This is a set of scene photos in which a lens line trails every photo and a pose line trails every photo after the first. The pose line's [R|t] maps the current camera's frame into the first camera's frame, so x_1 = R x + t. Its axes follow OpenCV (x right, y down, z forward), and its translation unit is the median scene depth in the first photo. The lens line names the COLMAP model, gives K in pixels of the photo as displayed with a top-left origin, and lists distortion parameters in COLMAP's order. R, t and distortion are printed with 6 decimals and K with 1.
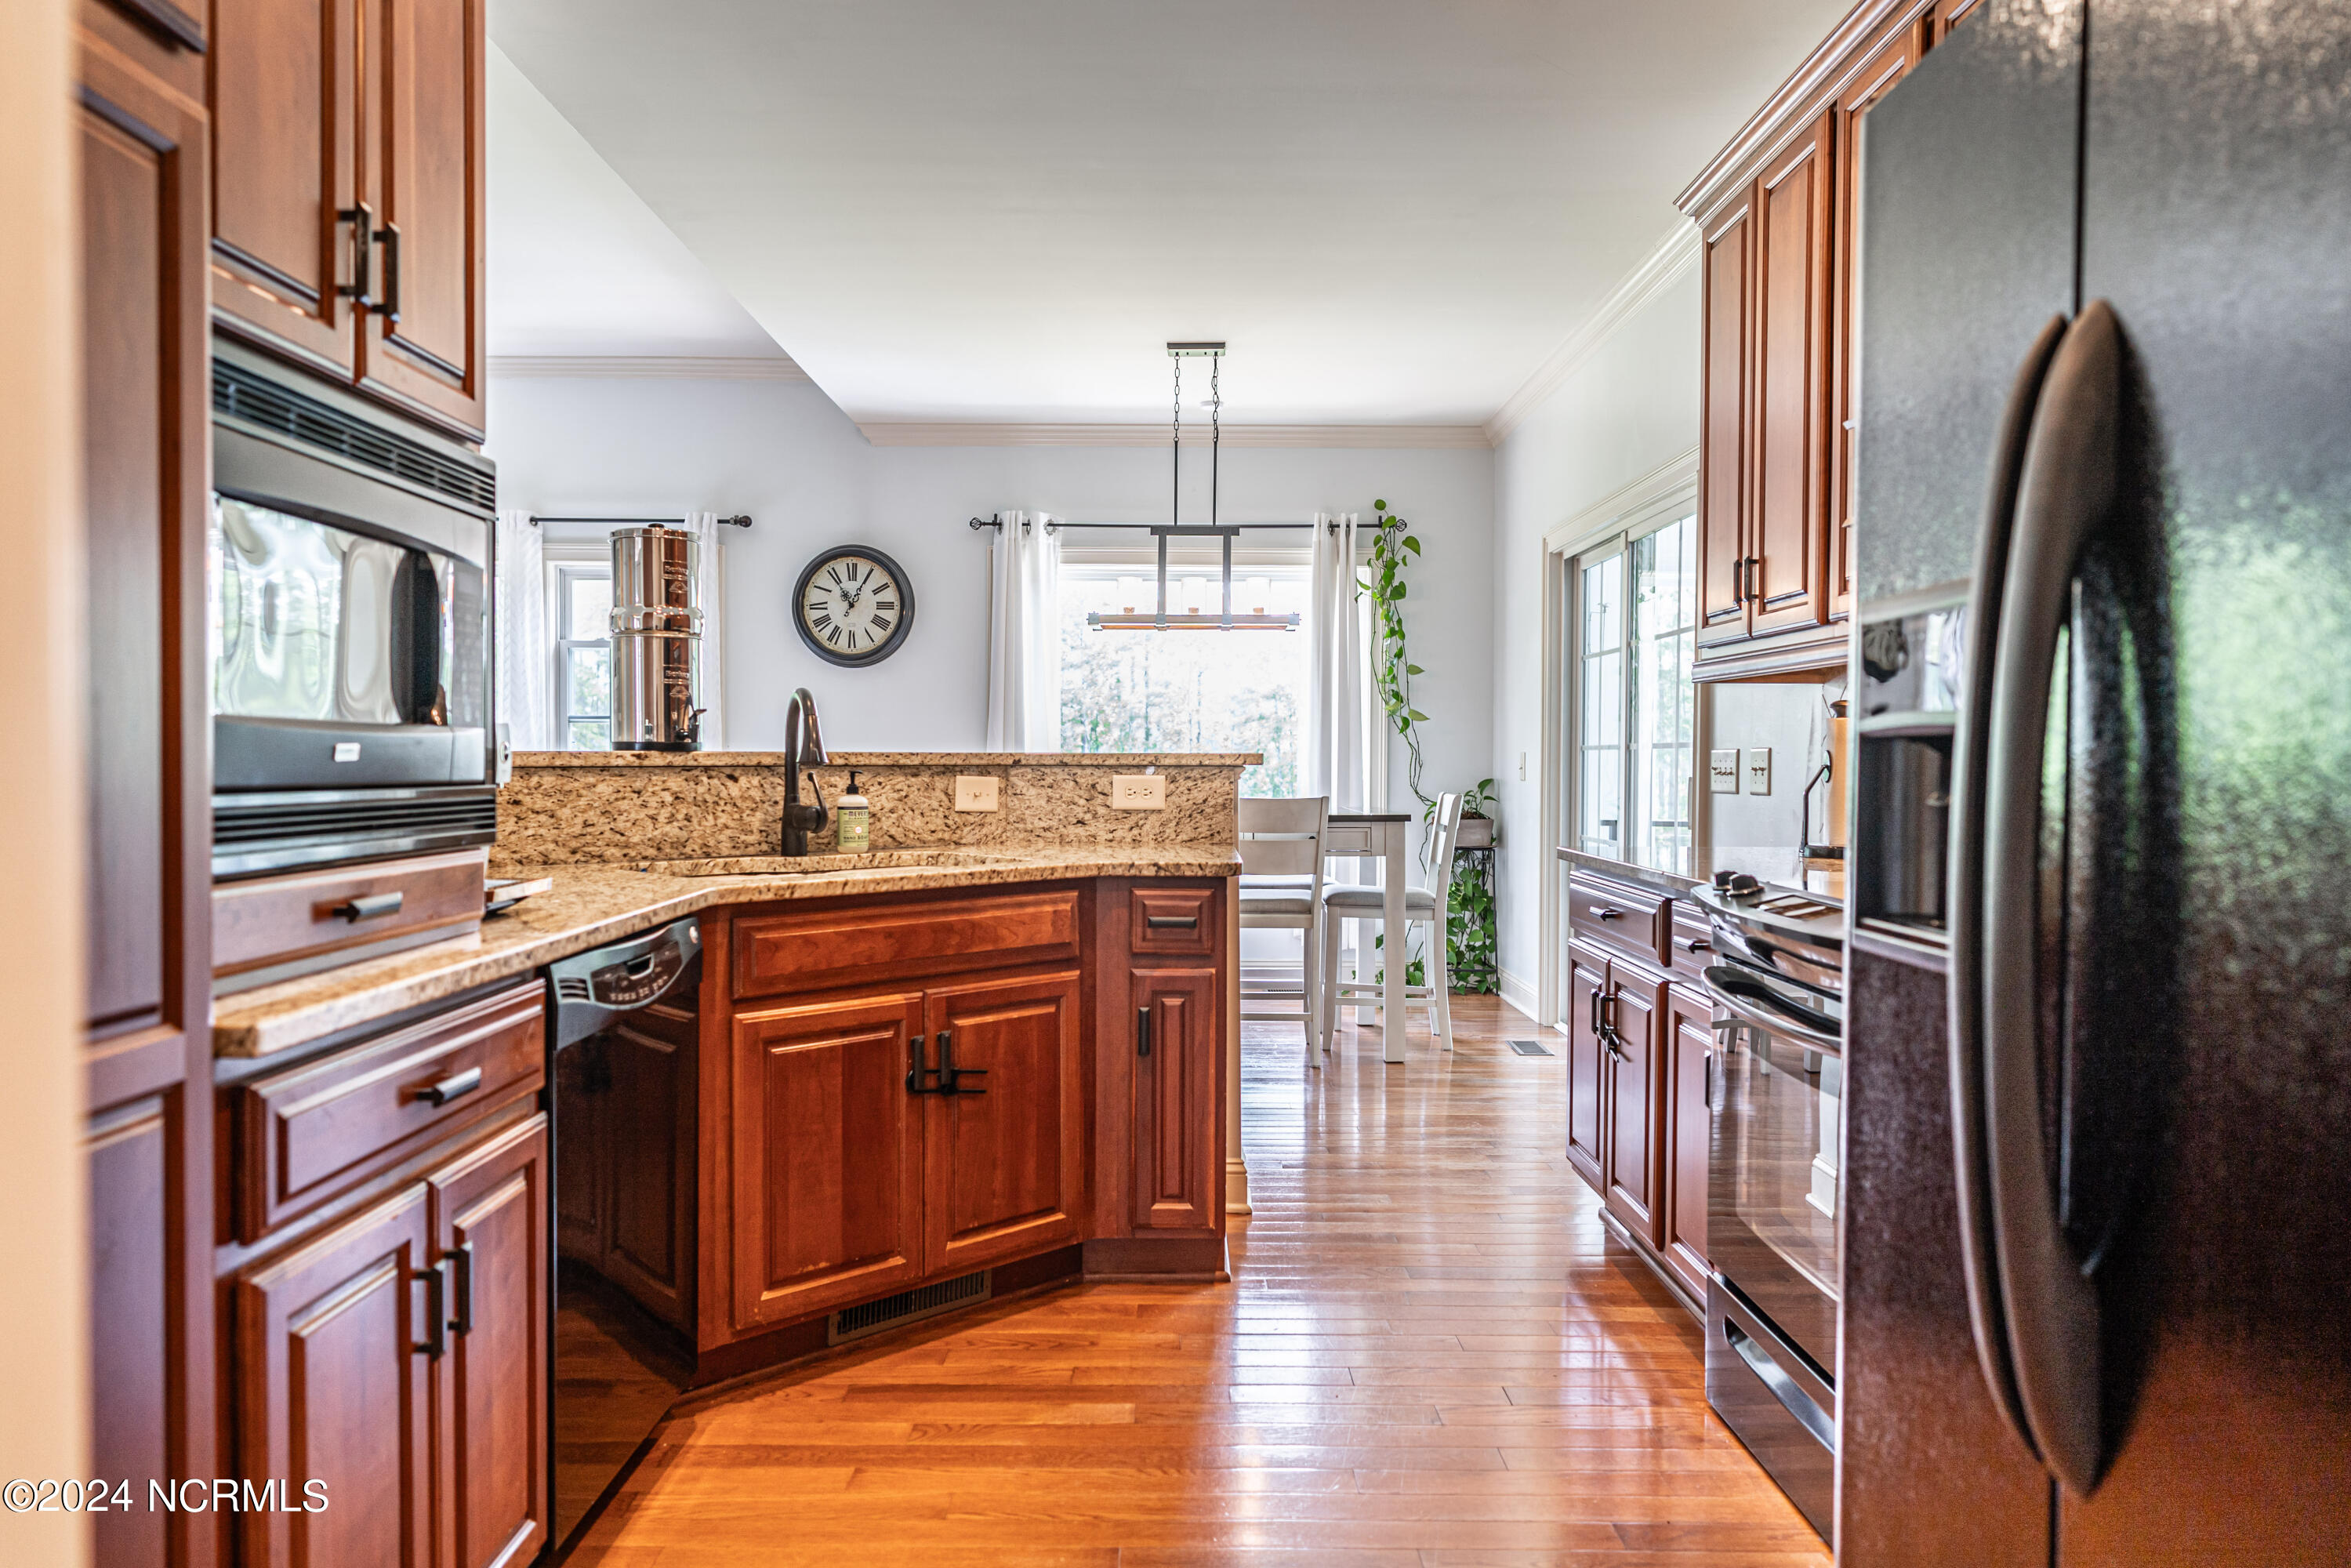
lens RADIAL K [[1578.1, 0, 1152.1], [0, 1578.1, 781.6], [0, 0, 1]] dist [-0.000439, 0.007652]
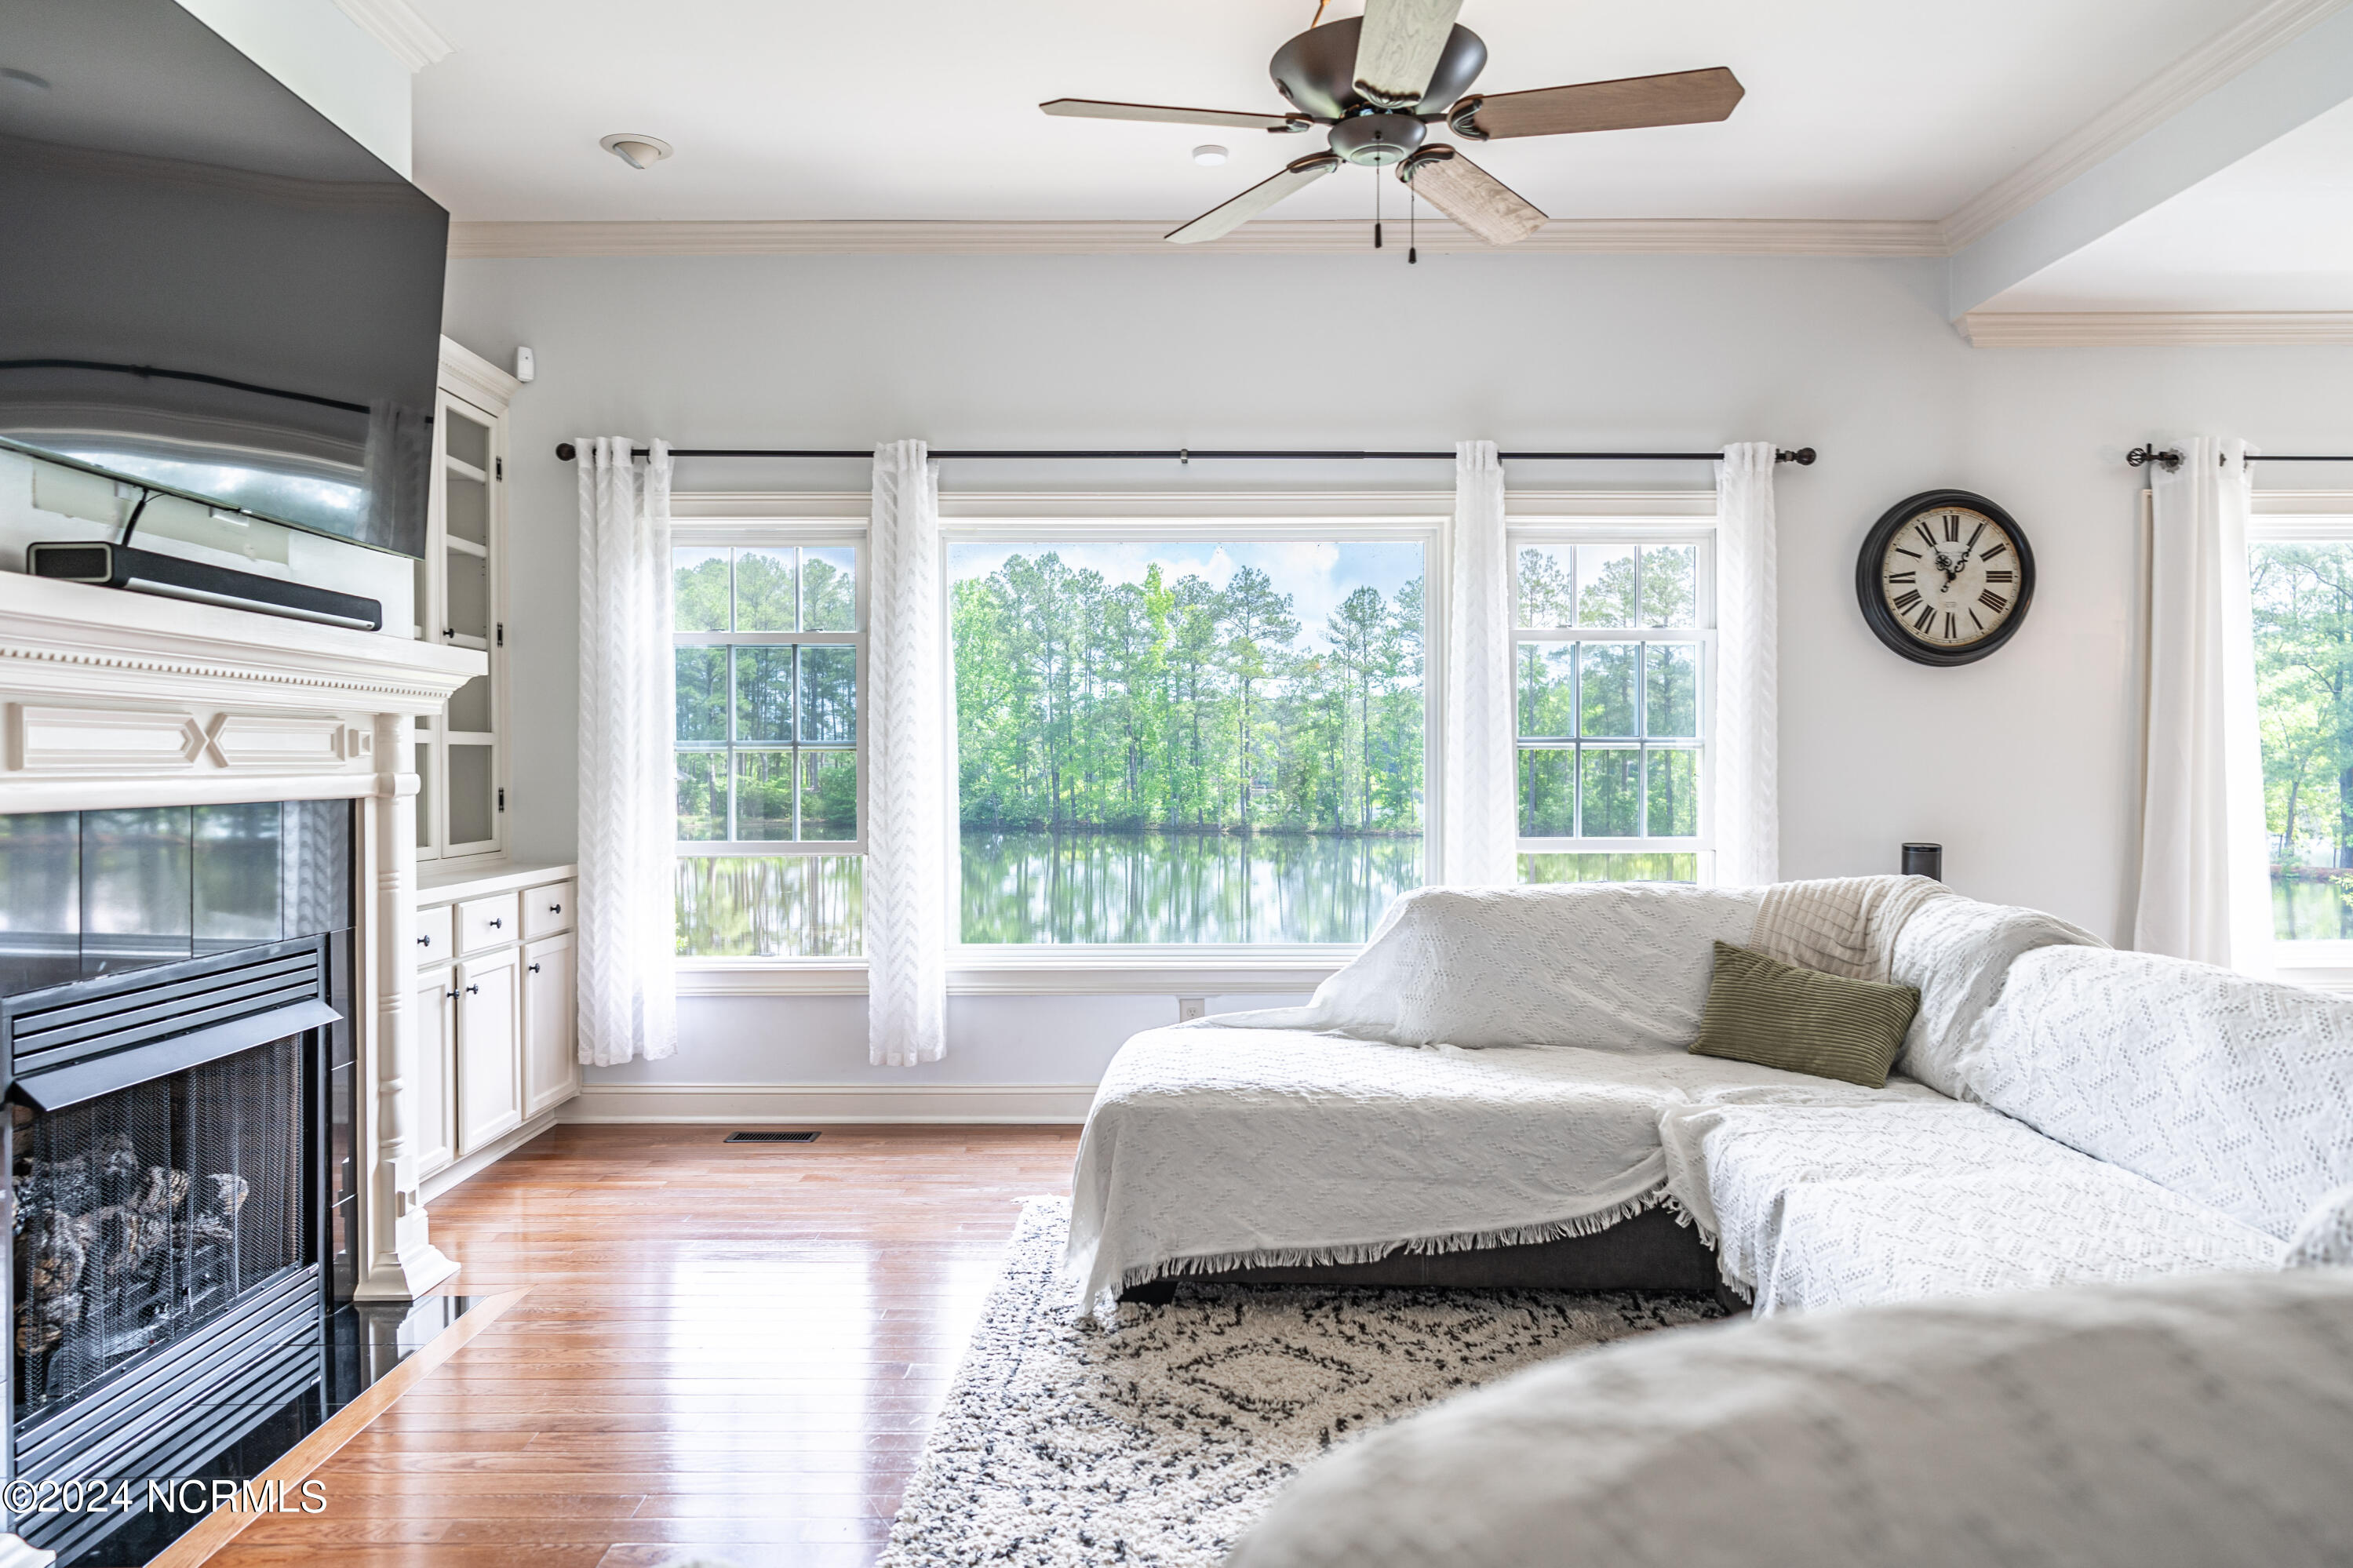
lens RADIAL K [[1579.1, 0, 1172.6], [0, 1579.1, 787.9], [0, 0, 1]] dist [-0.000439, 0.007652]
pose [[0.999531, -0.009132, 0.029240, -1.116288], [0.009188, 0.999956, -0.001750, -0.040153], [-0.029222, 0.002018, 0.999571, 0.624104]]
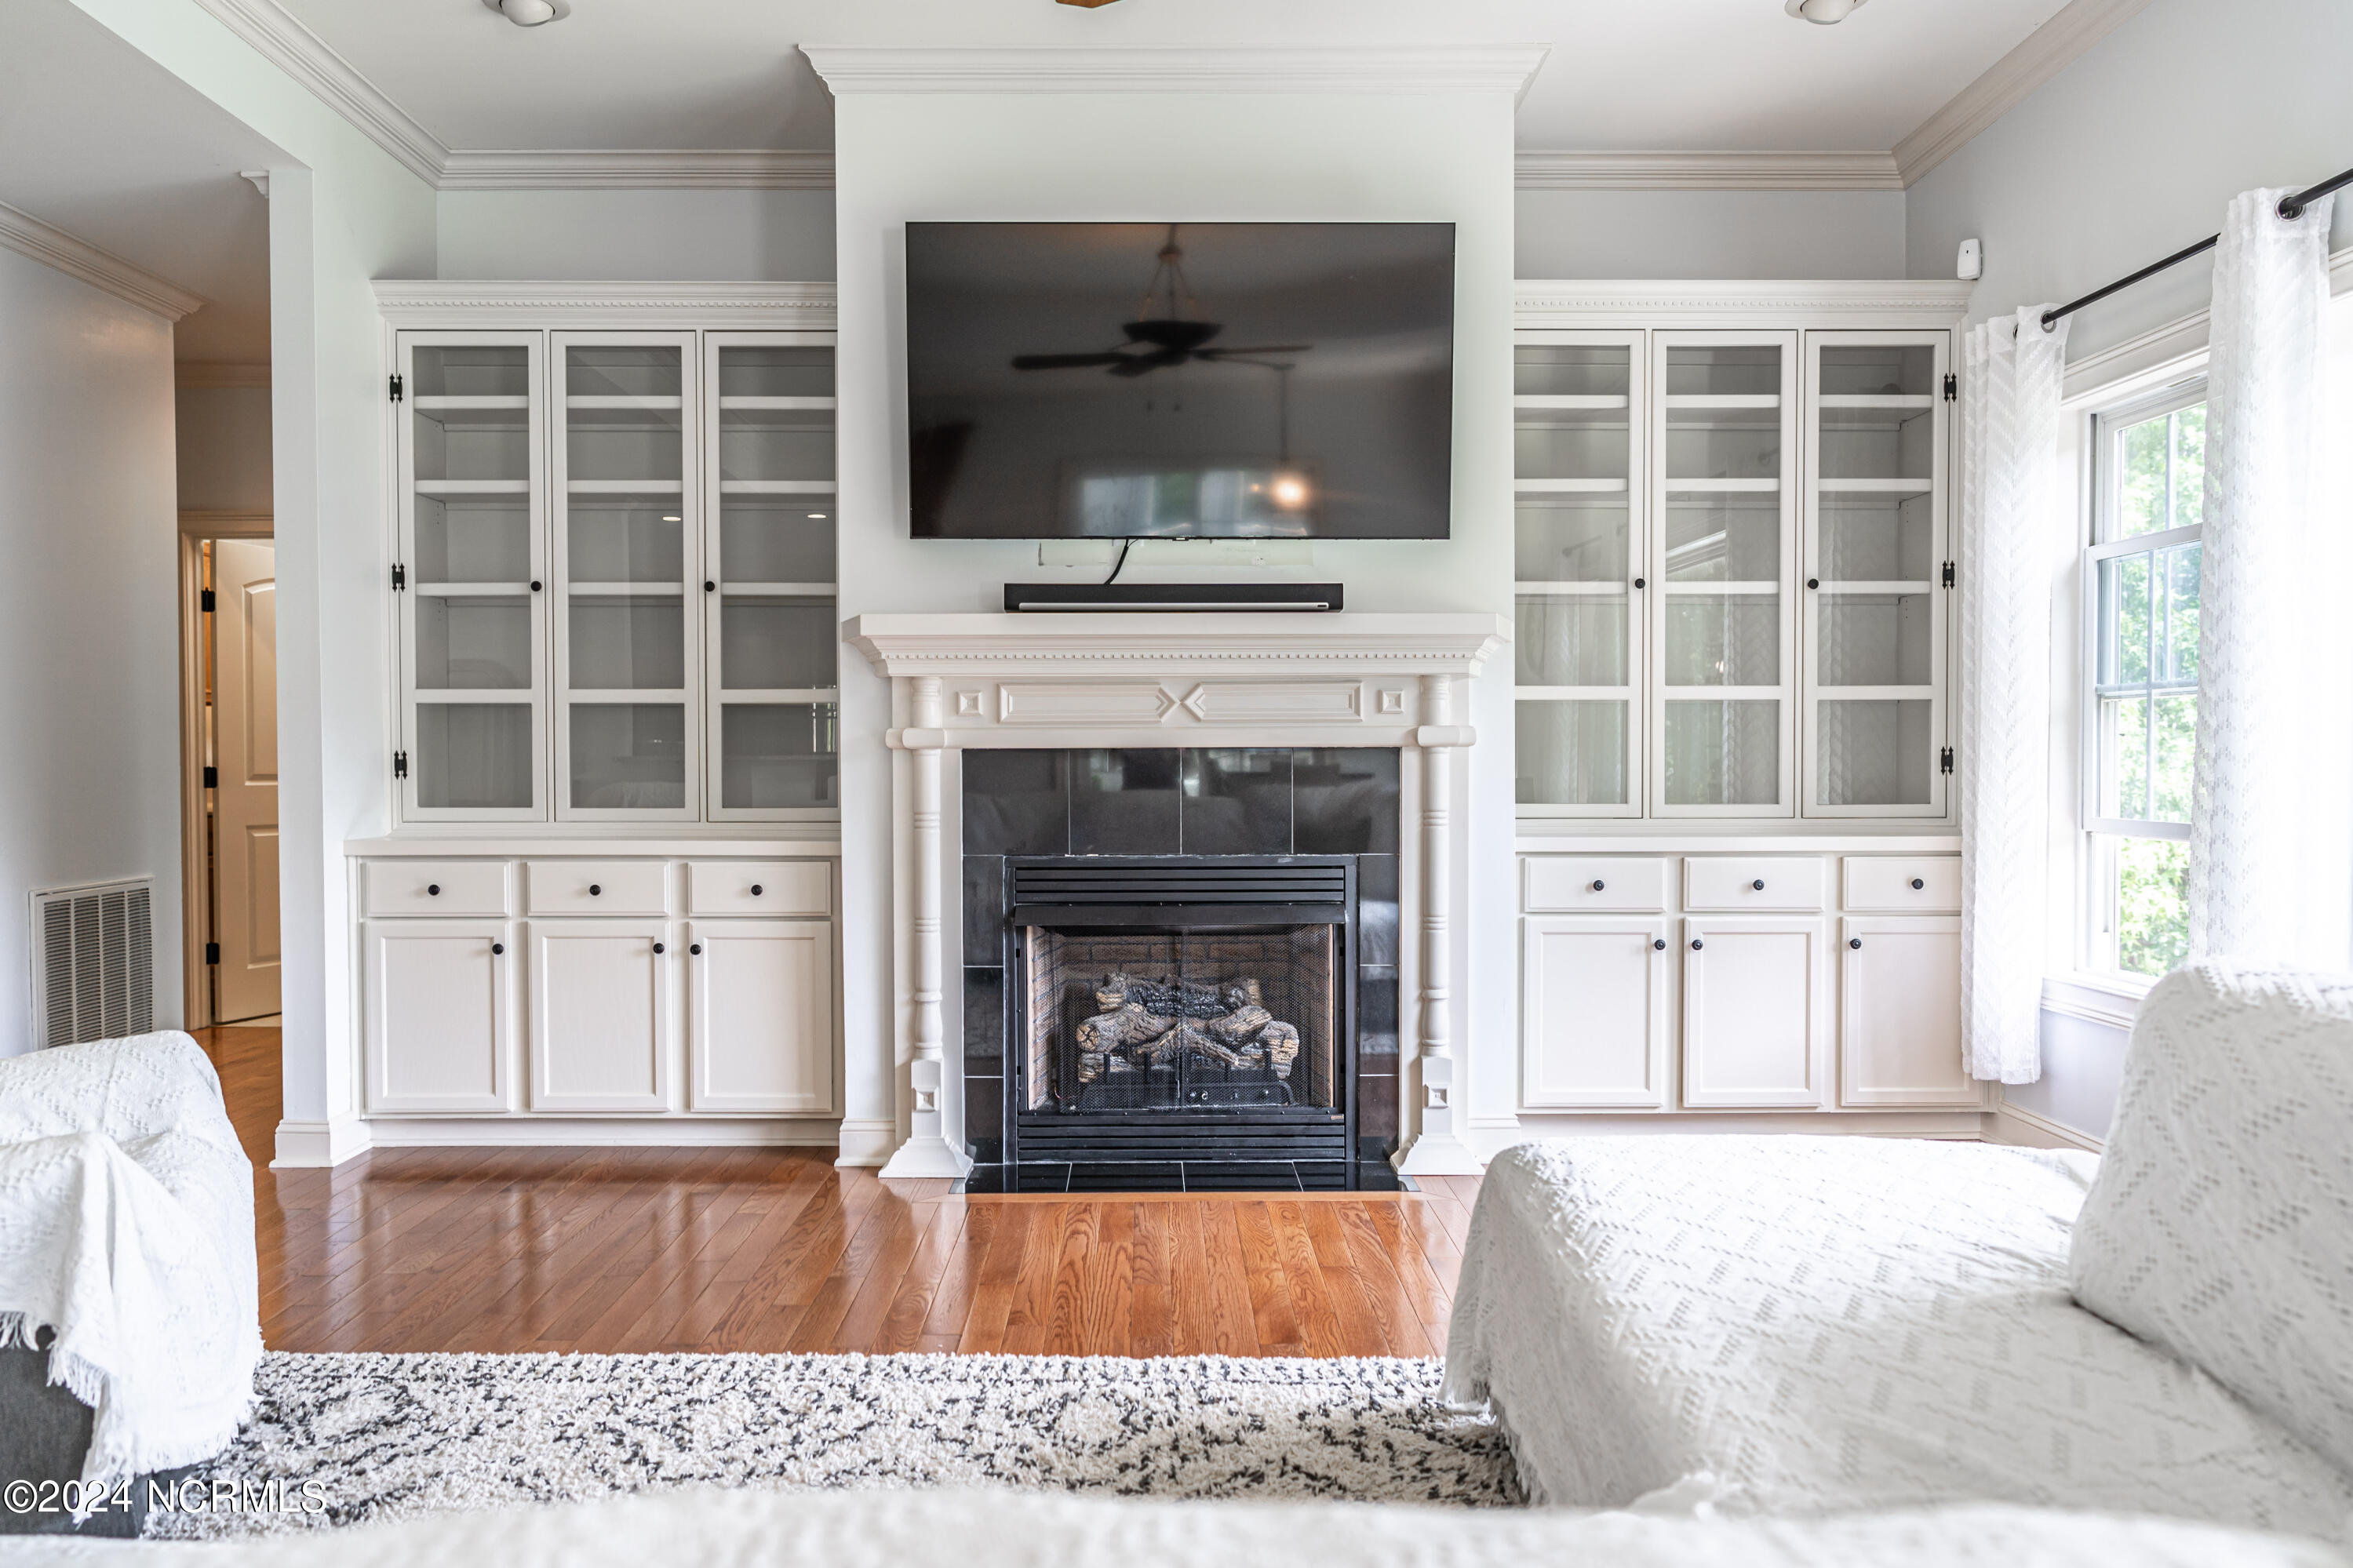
lens RADIAL K [[1579.1, 0, 1163.2], [0, 1579.1, 788.1], [0, 0, 1]] dist [-0.000439, 0.007652]
pose [[0.027984, 0.017249, -0.999460, -0.441271], [-0.014019, 0.999760, 0.016862, -0.027972], [0.999510, 0.013540, 0.028219, 1.380923]]
